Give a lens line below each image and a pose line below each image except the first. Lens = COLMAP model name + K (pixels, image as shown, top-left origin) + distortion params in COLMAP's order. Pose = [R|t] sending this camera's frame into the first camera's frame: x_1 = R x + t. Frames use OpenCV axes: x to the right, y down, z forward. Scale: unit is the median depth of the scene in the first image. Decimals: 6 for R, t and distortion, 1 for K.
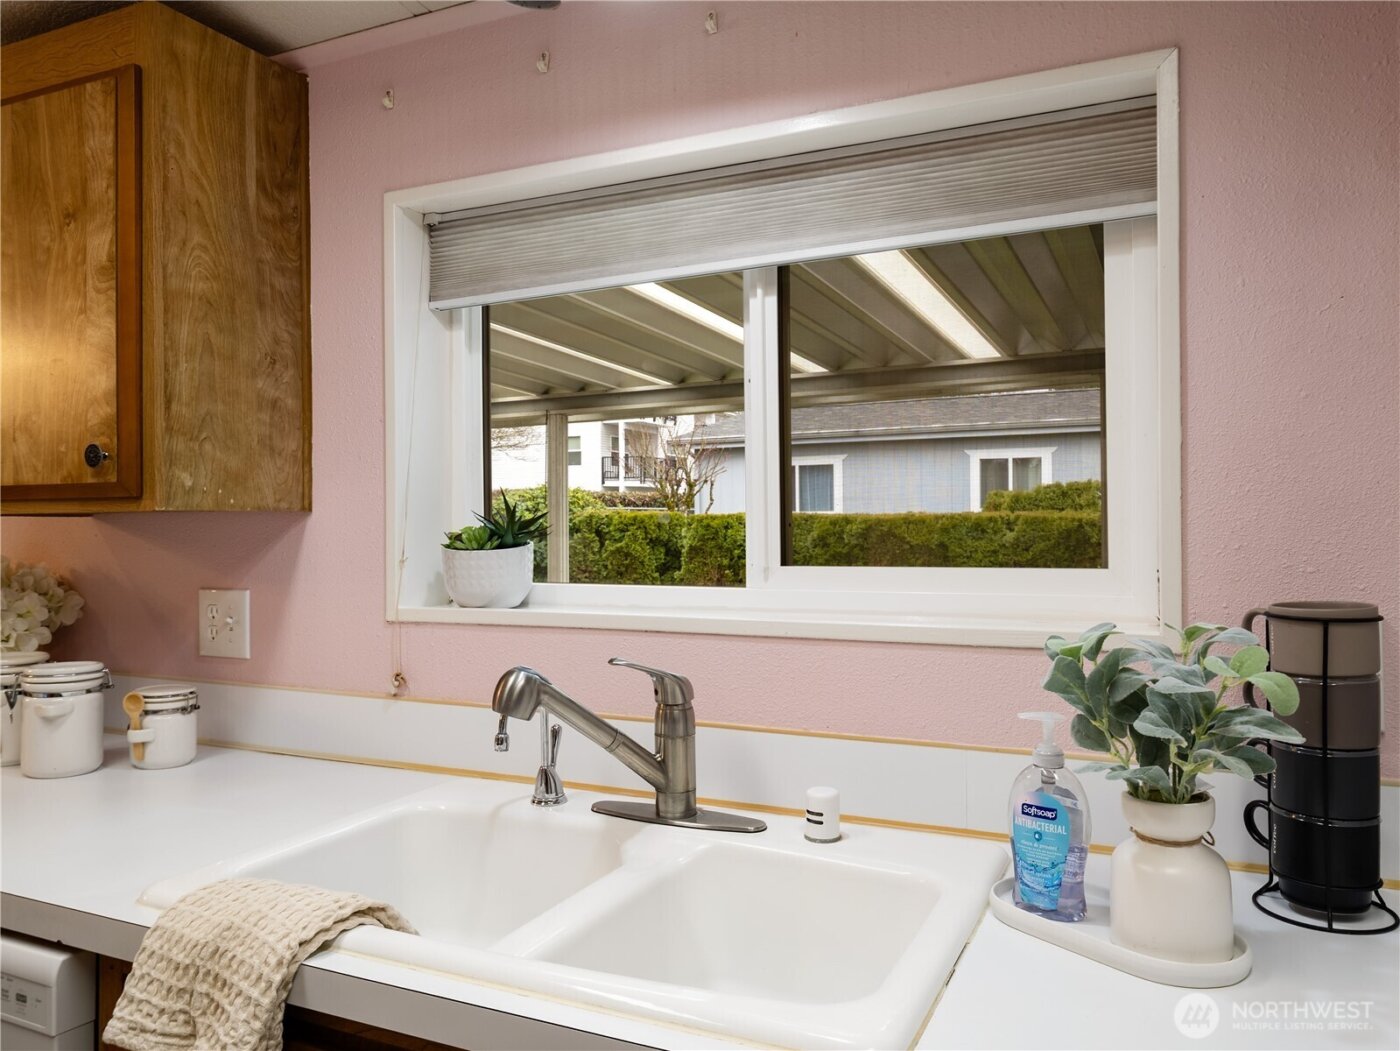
lens RADIAL K [[1039.8, 0, 700.0], [0, 1039.8, 525.5], [0, 0, 1]] dist [-0.002894, -0.000352]
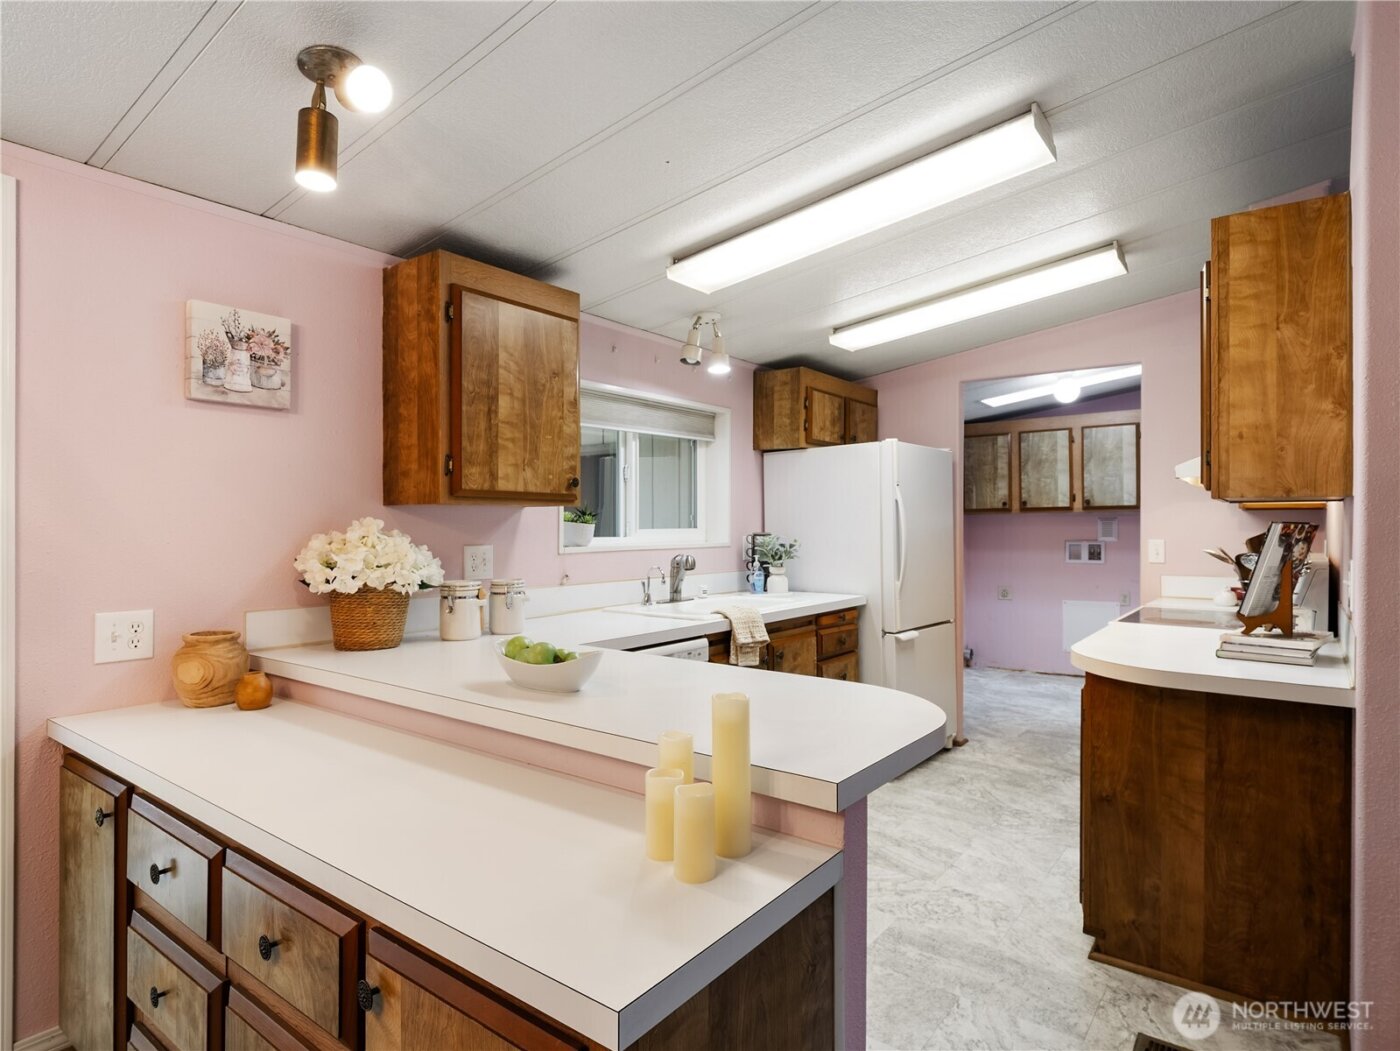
lens RADIAL K [[791.8, 0, 692.3], [0, 791.8, 520.2], [0, 0, 1]] dist [-0.000102, 0.000022]
pose [[0.202162, 0.008026, 0.979319, -2.220556], [0.001537, 0.999963, -0.008512, 0.034150], [-0.979351, 0.003226, 0.202142, 0.362856]]
